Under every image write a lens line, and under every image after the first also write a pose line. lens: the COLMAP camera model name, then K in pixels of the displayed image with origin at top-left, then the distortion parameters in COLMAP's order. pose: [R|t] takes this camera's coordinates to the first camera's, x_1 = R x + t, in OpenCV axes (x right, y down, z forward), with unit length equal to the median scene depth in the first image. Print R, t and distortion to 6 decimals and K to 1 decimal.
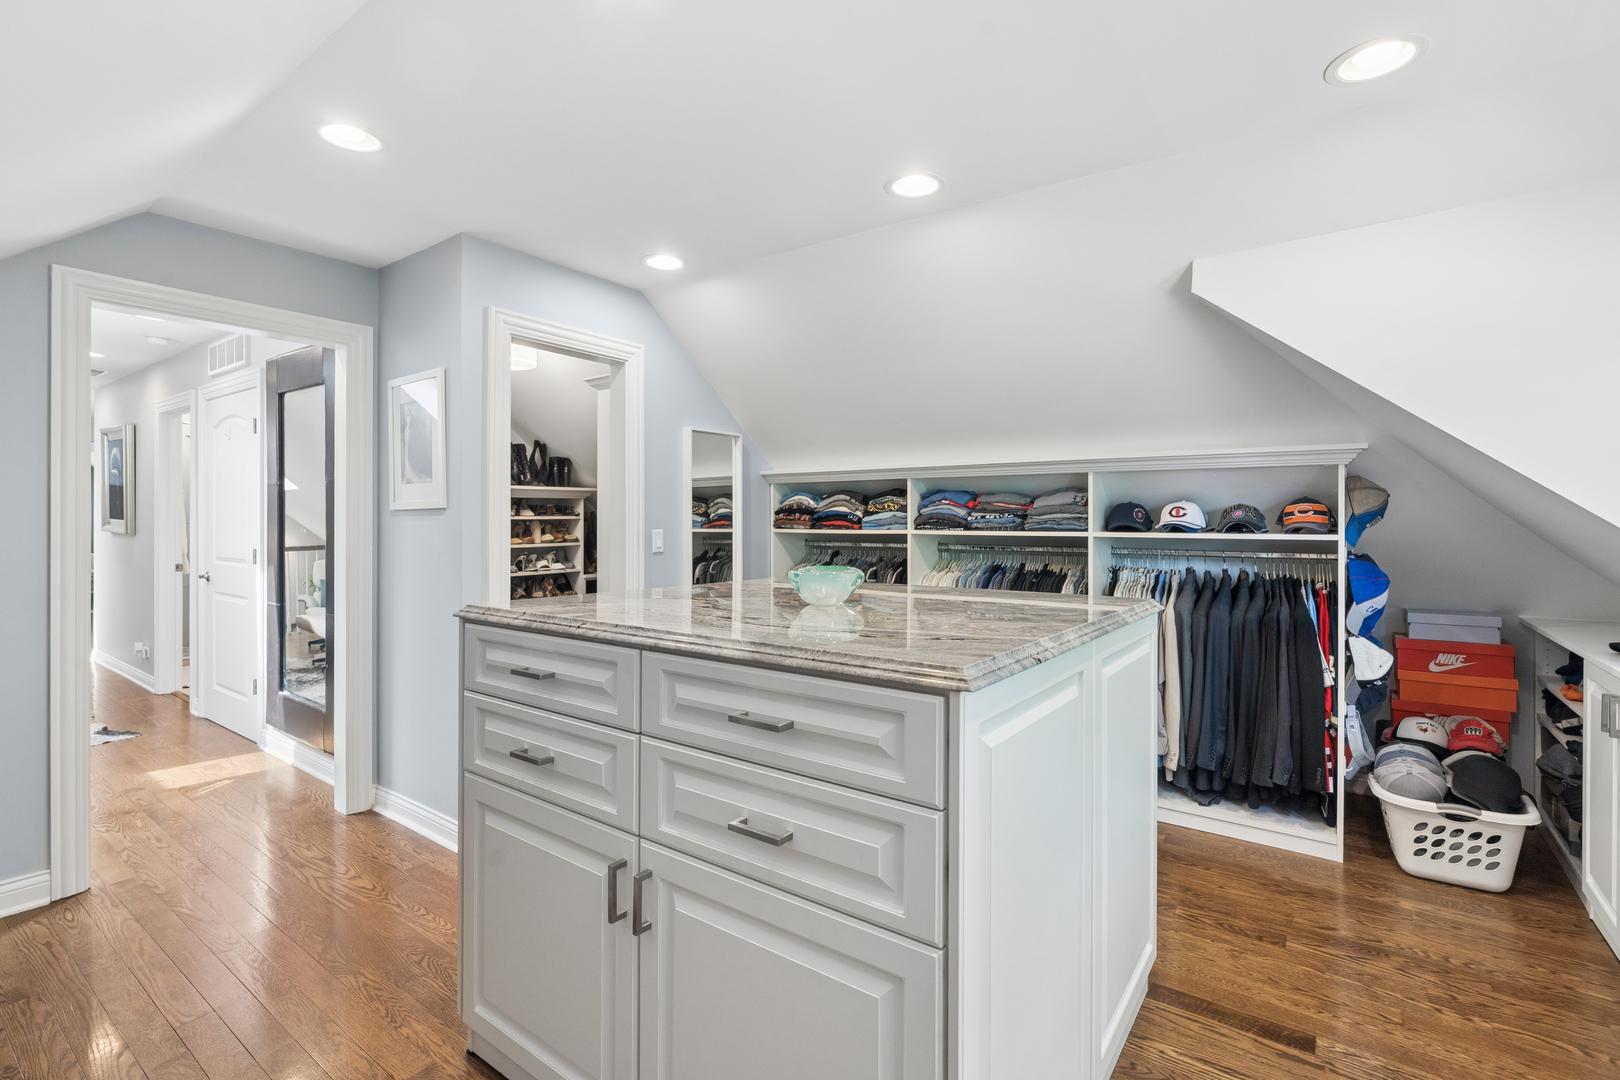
lens RADIAL K [[734.9, 0, 805.0], [0, 734.9, 524.4], [0, 0, 1]] dist [-0.001787, 0.000188]
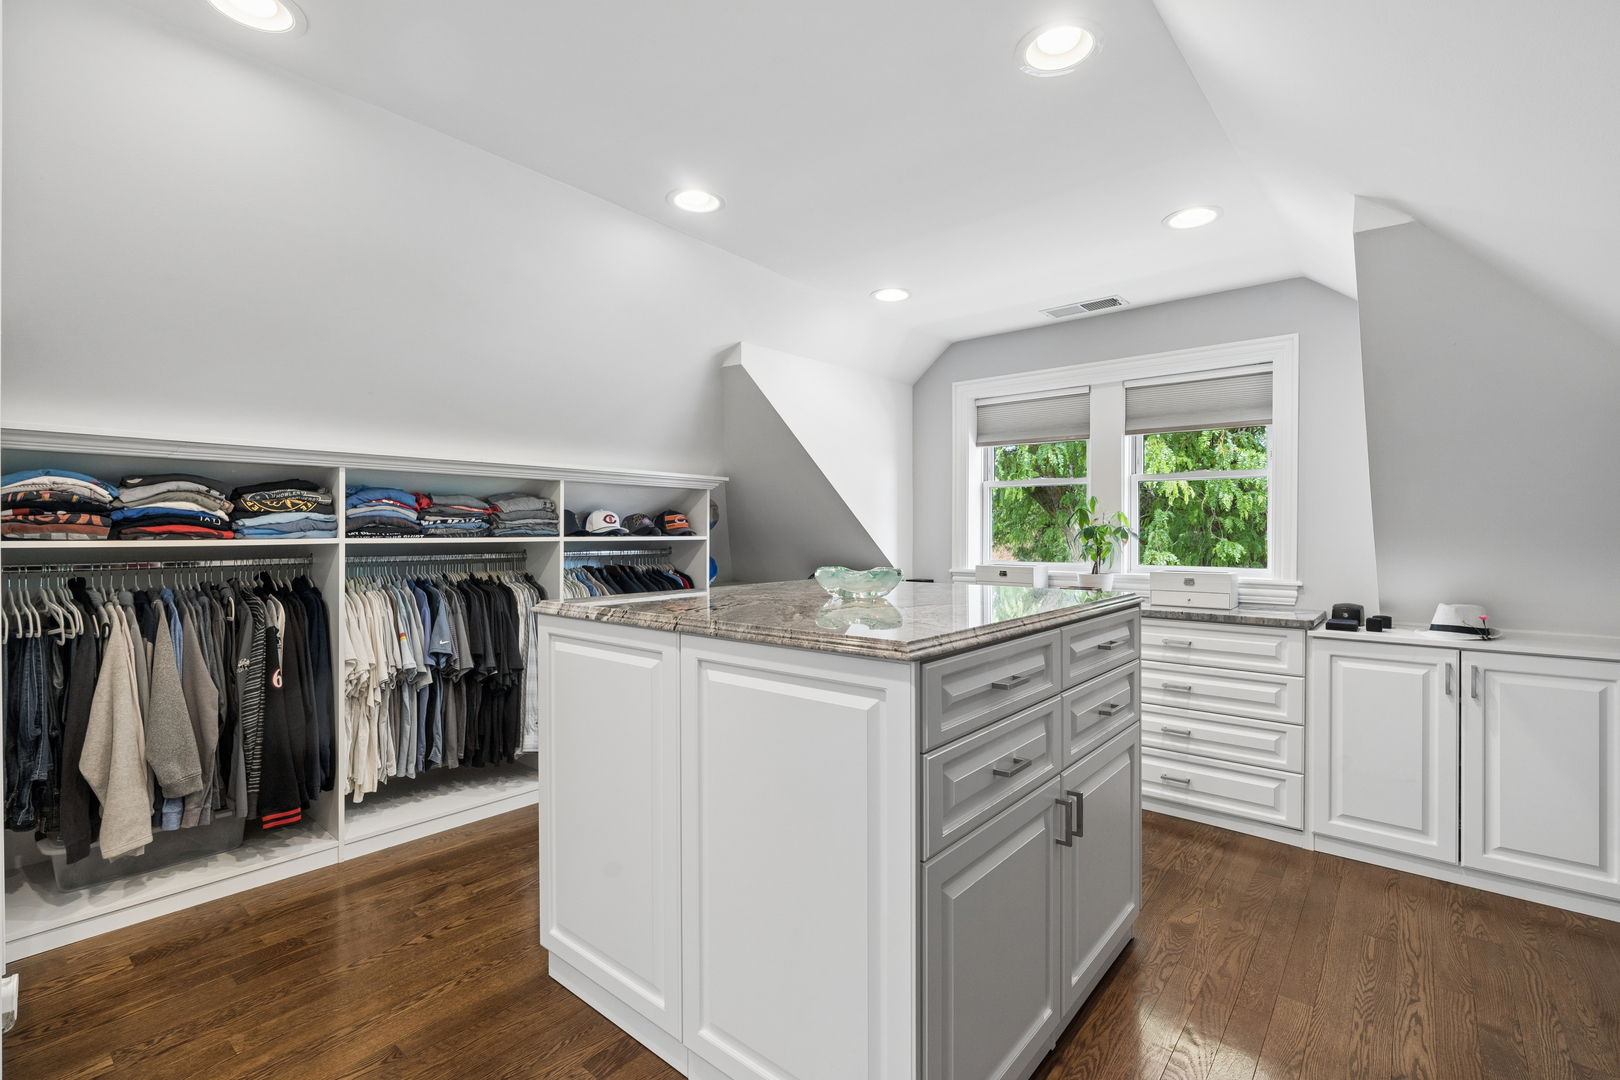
lens RADIAL K [[734.9, 0, 812.6], [0, 734.9, 531.6], [0, 0, 1]] dist [-0.001787, 0.000188]
pose [[0.068762, -0.006269, 0.997613, -0.551159], [0.001704, 0.999980, 0.006167, -0.002689], [-0.997632, 0.001276, 0.068772, 0.482024]]
